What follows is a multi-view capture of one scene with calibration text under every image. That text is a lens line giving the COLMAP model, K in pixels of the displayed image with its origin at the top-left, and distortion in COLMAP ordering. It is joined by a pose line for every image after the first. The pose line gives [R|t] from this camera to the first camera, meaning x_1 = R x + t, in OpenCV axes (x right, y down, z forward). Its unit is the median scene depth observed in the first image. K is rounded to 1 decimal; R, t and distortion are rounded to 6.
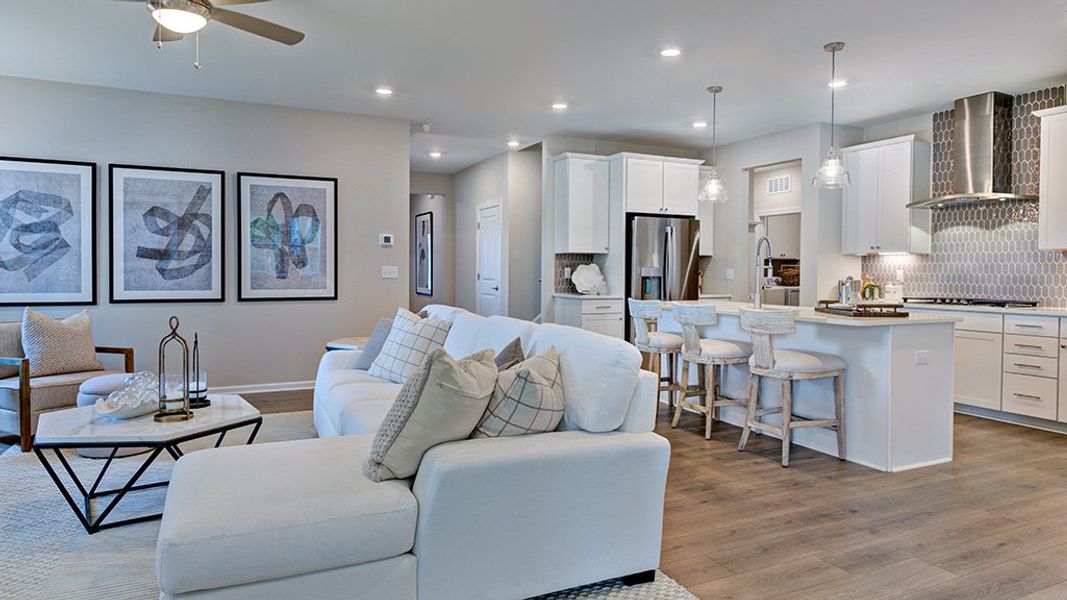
lens RADIAL K [[645.8, 0, 531.8], [0, 645.8, 281.1], [0, 0, 1]] dist [0.007713, -0.003631]
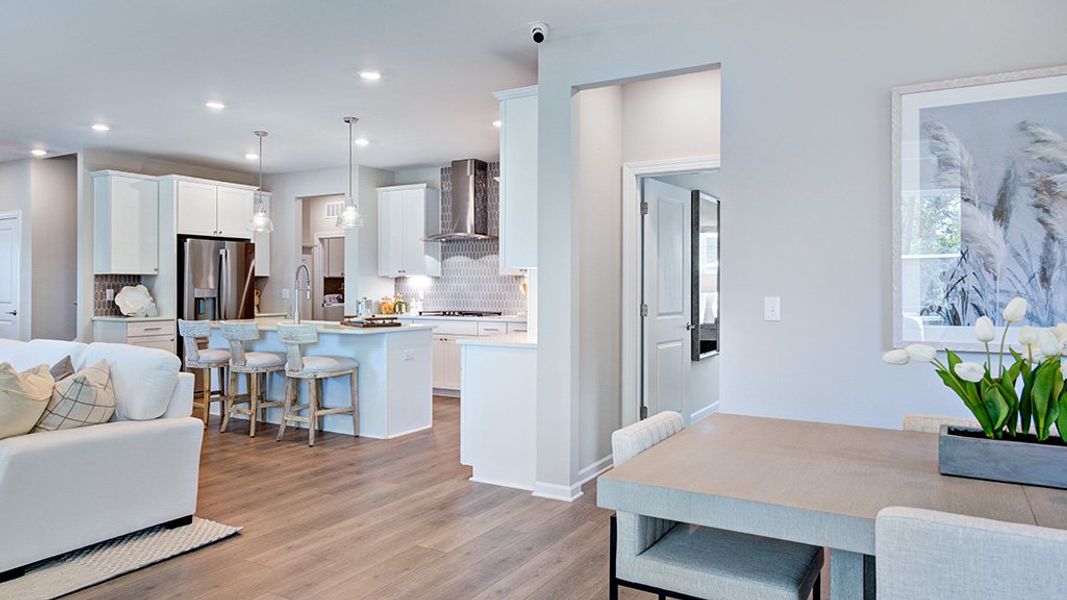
lens RADIAL K [[696.5, 0, 526.3], [0, 696.5, 285.3], [0, 0, 1]] dist [0.005718, 0.000151]
pose [[0.825855, -0.005856, 0.563853, -0.022840], [0.015420, 0.999807, -0.012202, -0.006243], [-0.563672, 0.018771, 0.825785, -0.251437]]
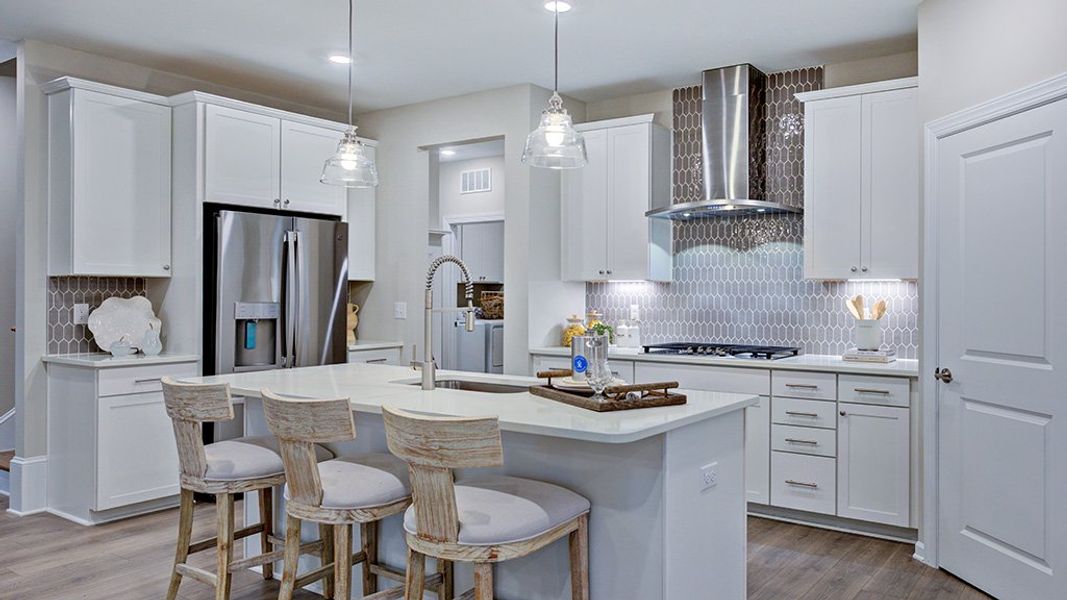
lens RADIAL K [[790.6, 0, 636.0], [0, 790.6, 285.6], [0, 0, 1]] dist [0.045129, -0.006518]
pose [[0.847550, 0.000447, 0.530716, 0.118313], [0.011994, 0.999728, -0.019997, -0.022539], [-0.530581, 0.023313, 0.847314, 0.289613]]
